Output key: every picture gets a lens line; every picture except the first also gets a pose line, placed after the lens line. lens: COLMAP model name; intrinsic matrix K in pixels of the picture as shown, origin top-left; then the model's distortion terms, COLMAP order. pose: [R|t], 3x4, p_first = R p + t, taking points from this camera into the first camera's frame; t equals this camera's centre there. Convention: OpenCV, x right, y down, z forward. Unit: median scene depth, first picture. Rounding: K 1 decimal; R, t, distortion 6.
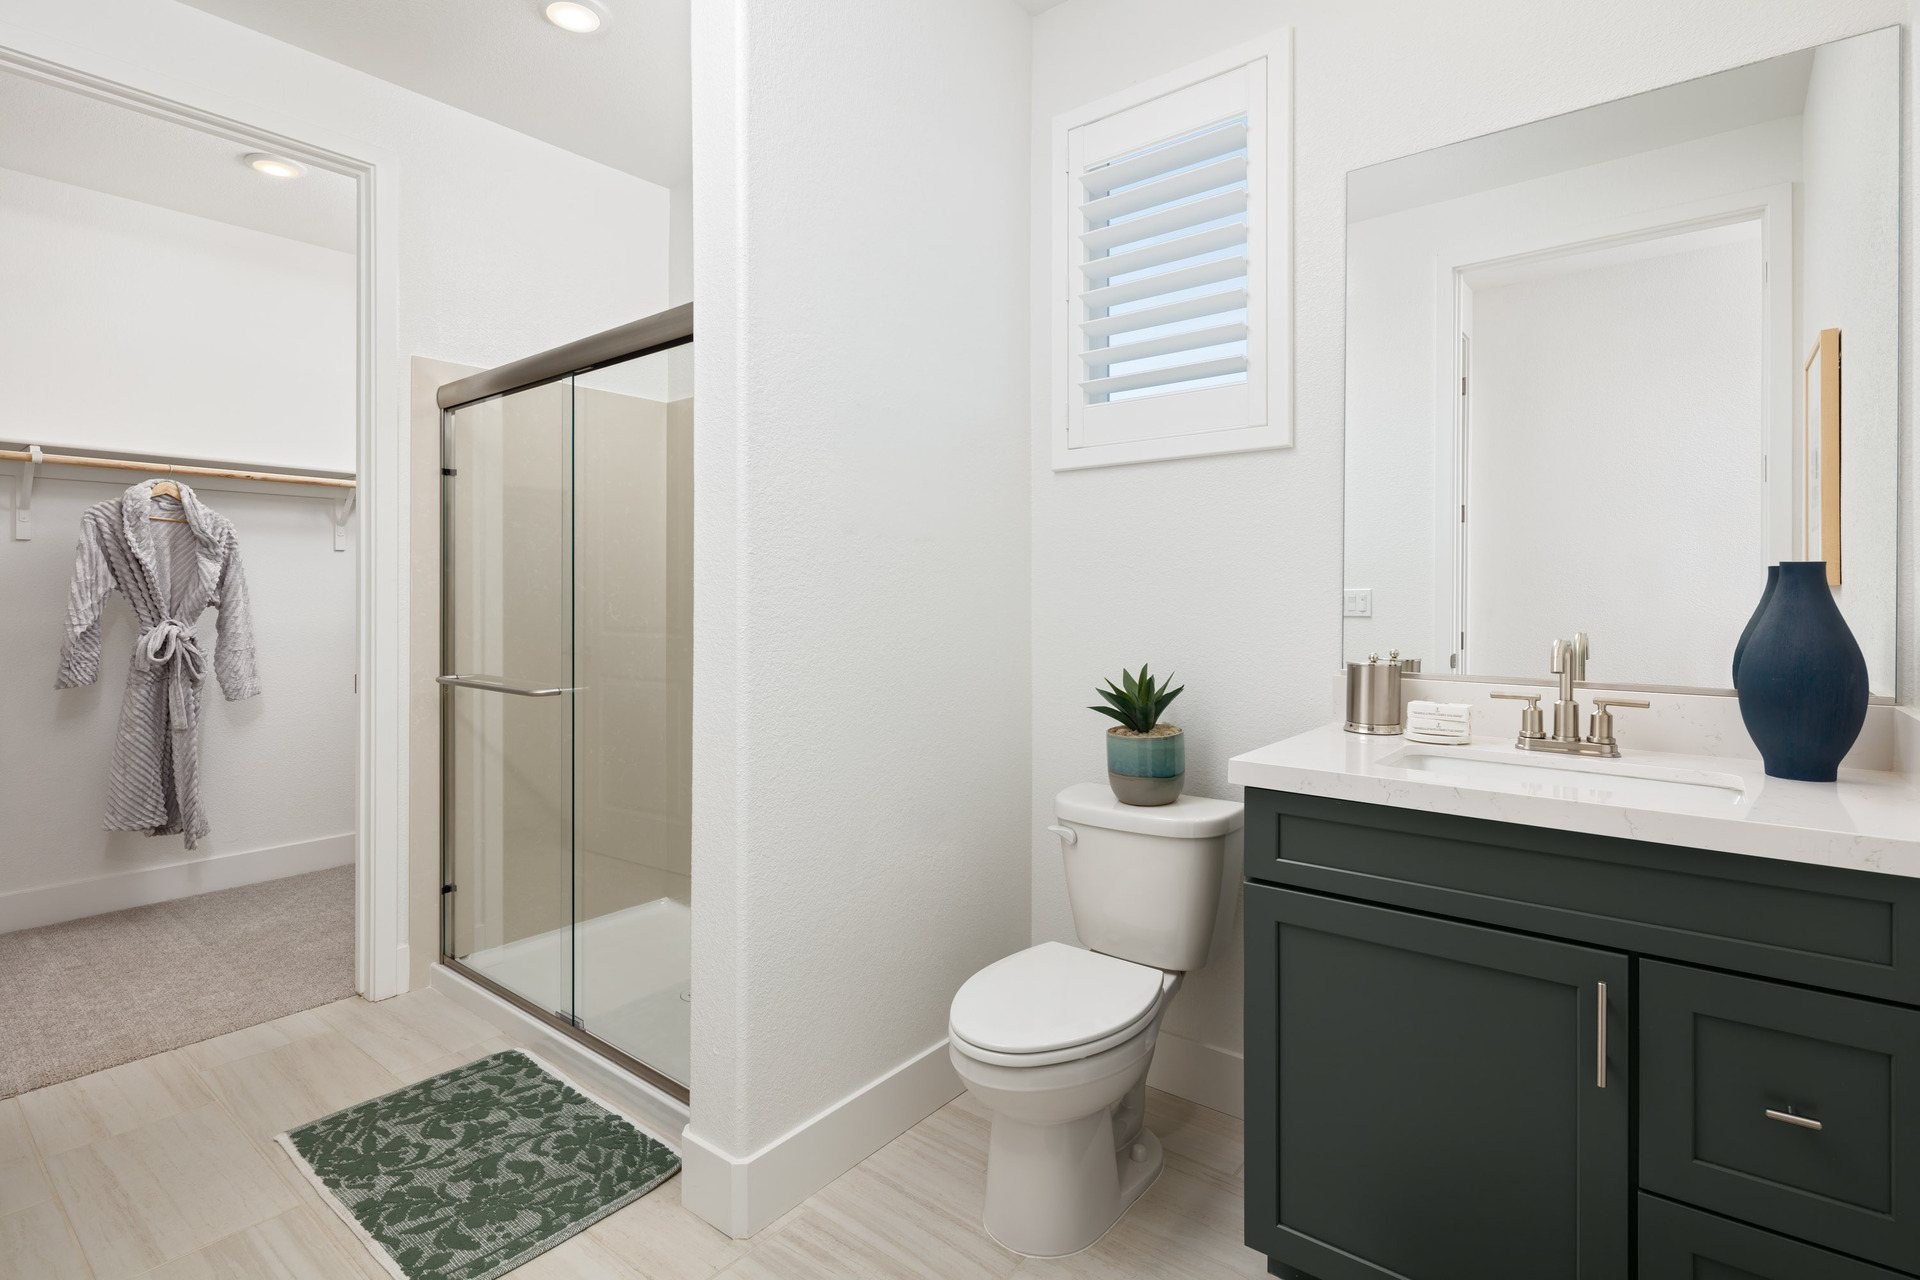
lens RADIAL K [[929.5, 0, 982.0], [0, 929.5, 582.9], [0, 0, 1]] dist [0.006670, 0.000247]
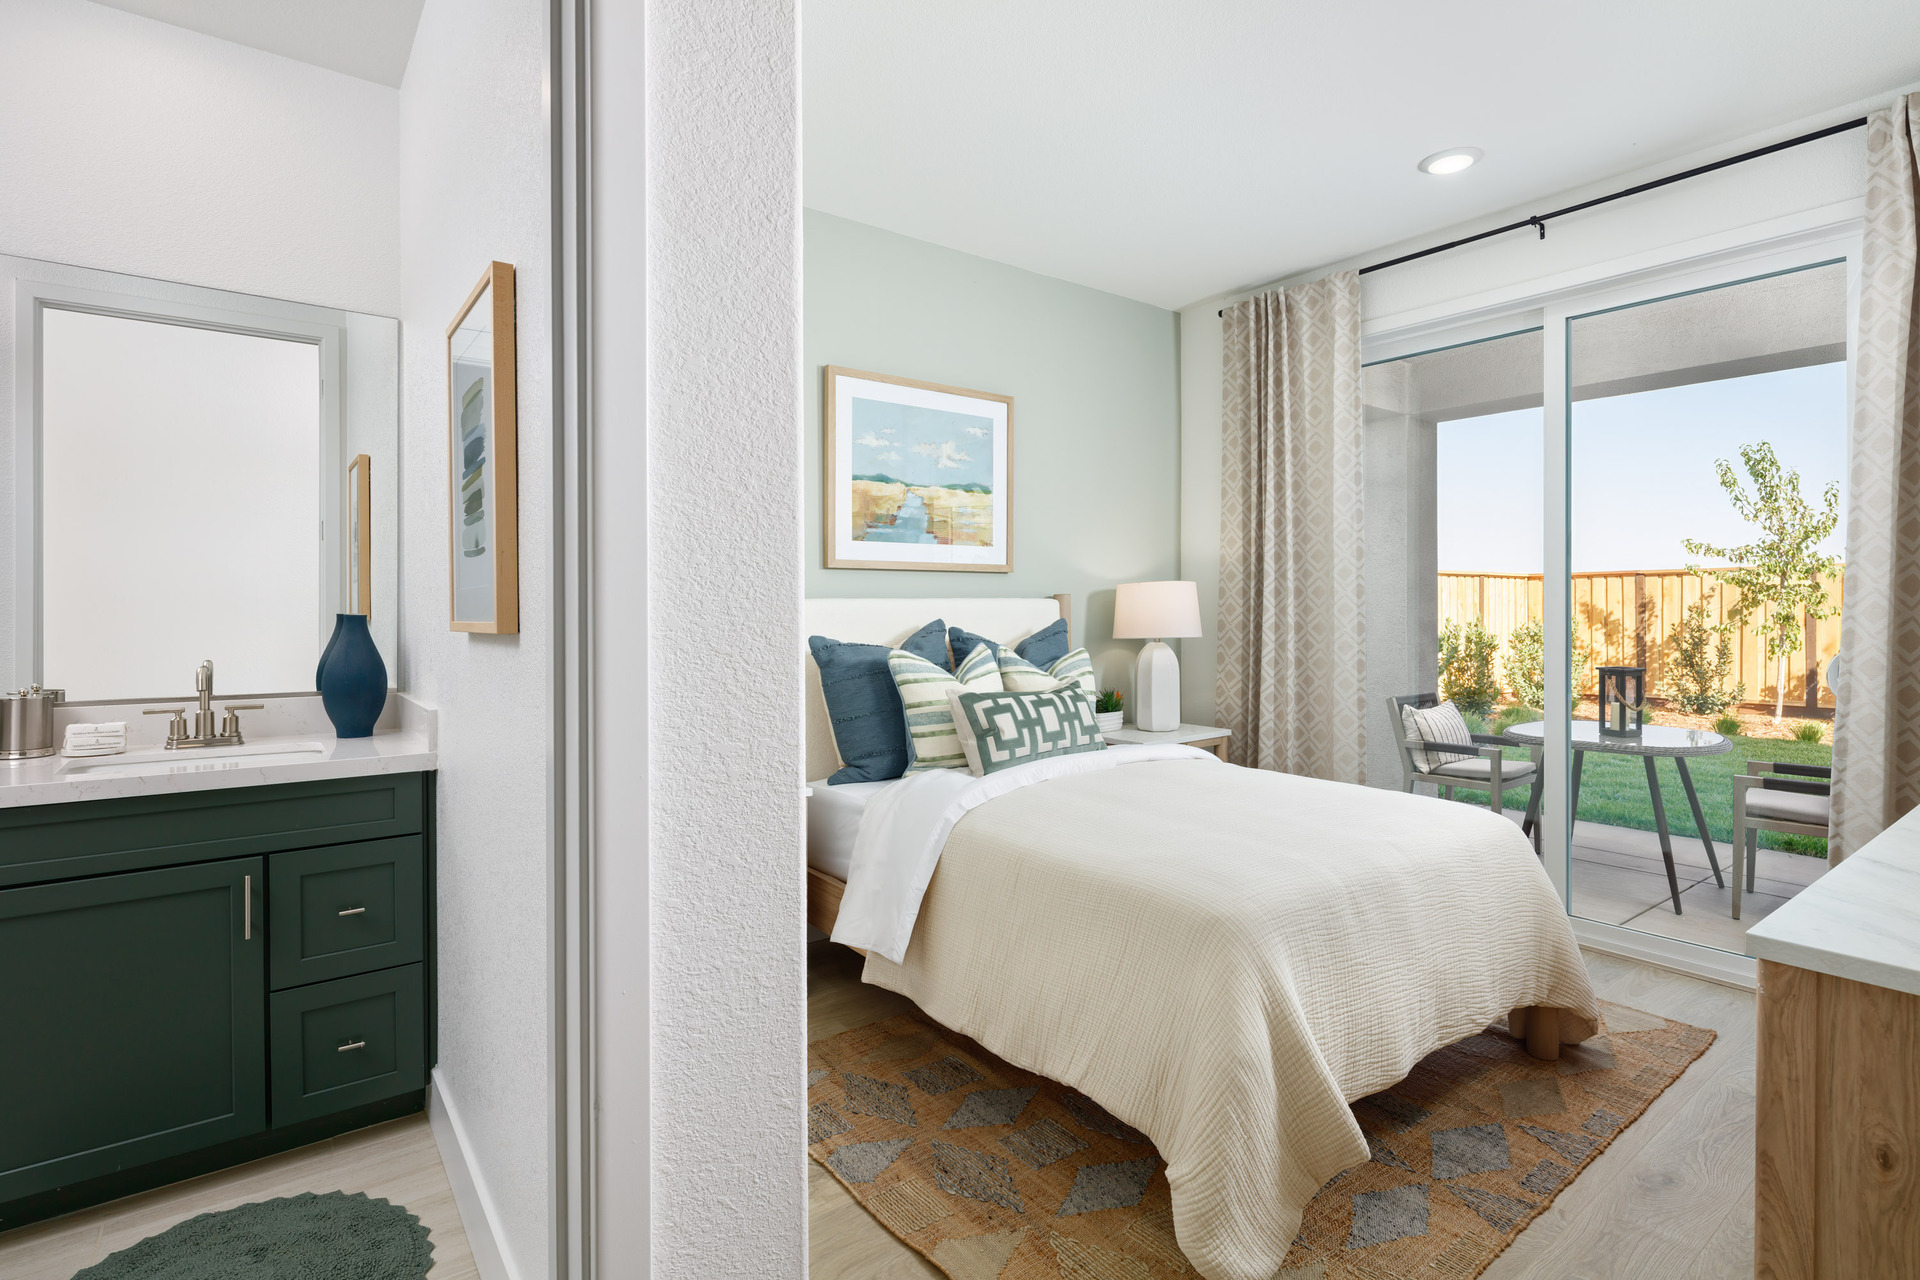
lens RADIAL K [[929.5, 0, 962.9], [0, 929.5, 620.7], [0, 0, 1]] dist [0.006670, 0.000247]
pose [[0.253256, -0.013239, 0.967309, -0.445906], [-0.004004, 0.999883, 0.014733, -0.034354], [-0.967391, -0.007605, 0.253174, -0.465076]]
